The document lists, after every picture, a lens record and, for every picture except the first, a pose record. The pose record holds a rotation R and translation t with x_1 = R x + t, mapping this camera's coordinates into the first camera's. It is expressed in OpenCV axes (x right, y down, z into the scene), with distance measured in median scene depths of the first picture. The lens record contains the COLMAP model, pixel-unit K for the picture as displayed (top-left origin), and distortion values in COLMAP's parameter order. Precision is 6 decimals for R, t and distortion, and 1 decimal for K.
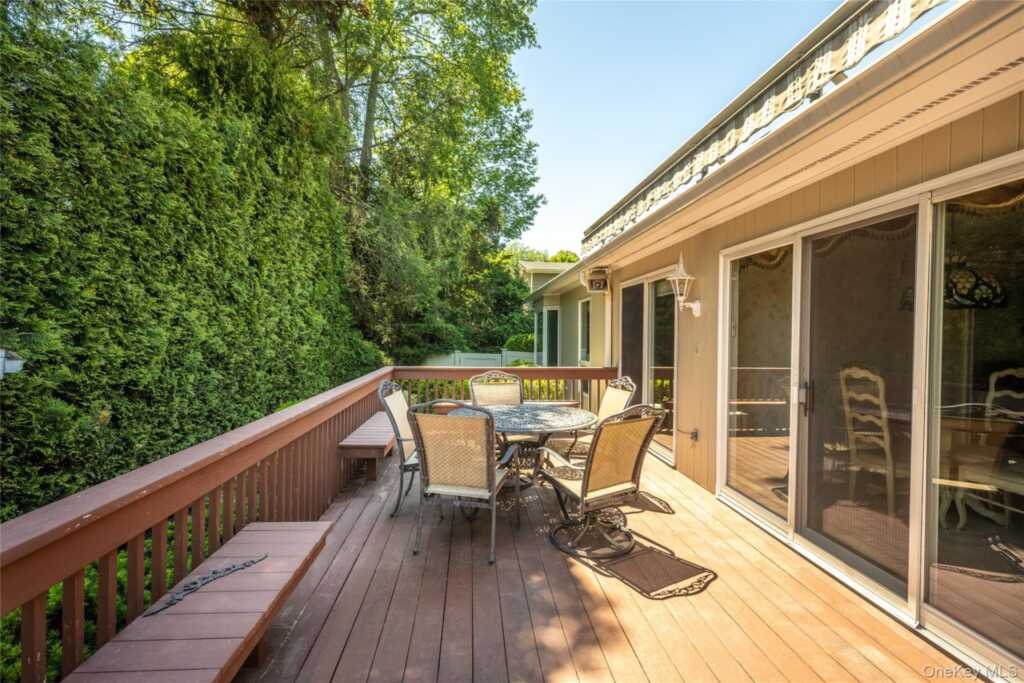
lens RADIAL K [[488.6, 0, 508.3], [0, 488.6, 338.4], [0, 0, 1]] dist [0.001628, -0.000091]
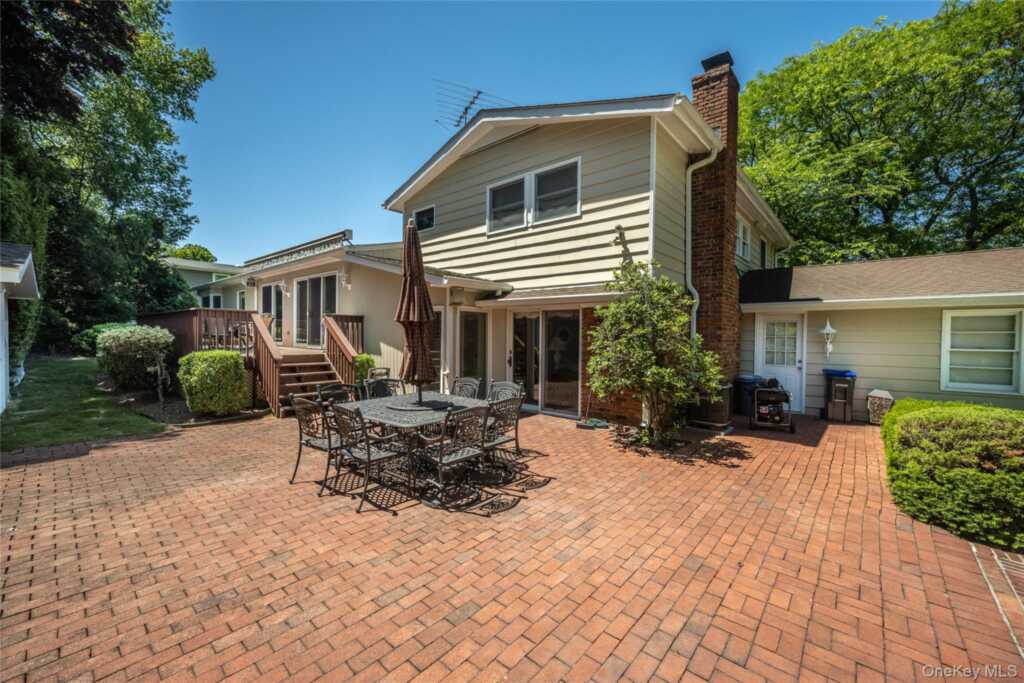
lens RADIAL K [[412.1, 0, 509.0], [0, 412.1, 344.6], [0, 0, 1]] dist [0.000774, -0.000135]
pose [[0.714611, -0.016297, 0.699332, -0.137188], [-0.000450, 0.999718, 0.023757, 0.056719], [-0.699521, -0.017292, 0.714402, -0.554995]]
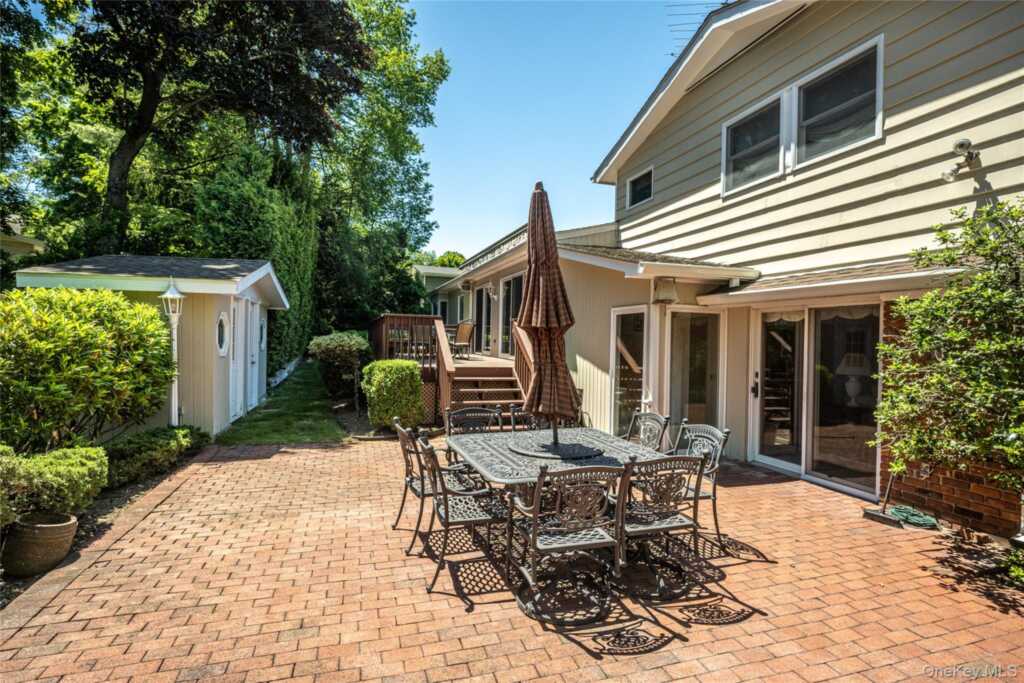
lens RADIAL K [[517.5, 0, 508.5], [0, 517.5, 343.2], [0, 0, 1]] dist [-0.000921, -0.000931]
pose [[0.974104, 0.012320, 0.225764, -0.063686], [-0.012982, 0.999915, 0.001450, 0.055081], [-0.225727, -0.004343, 0.974181, -0.544368]]
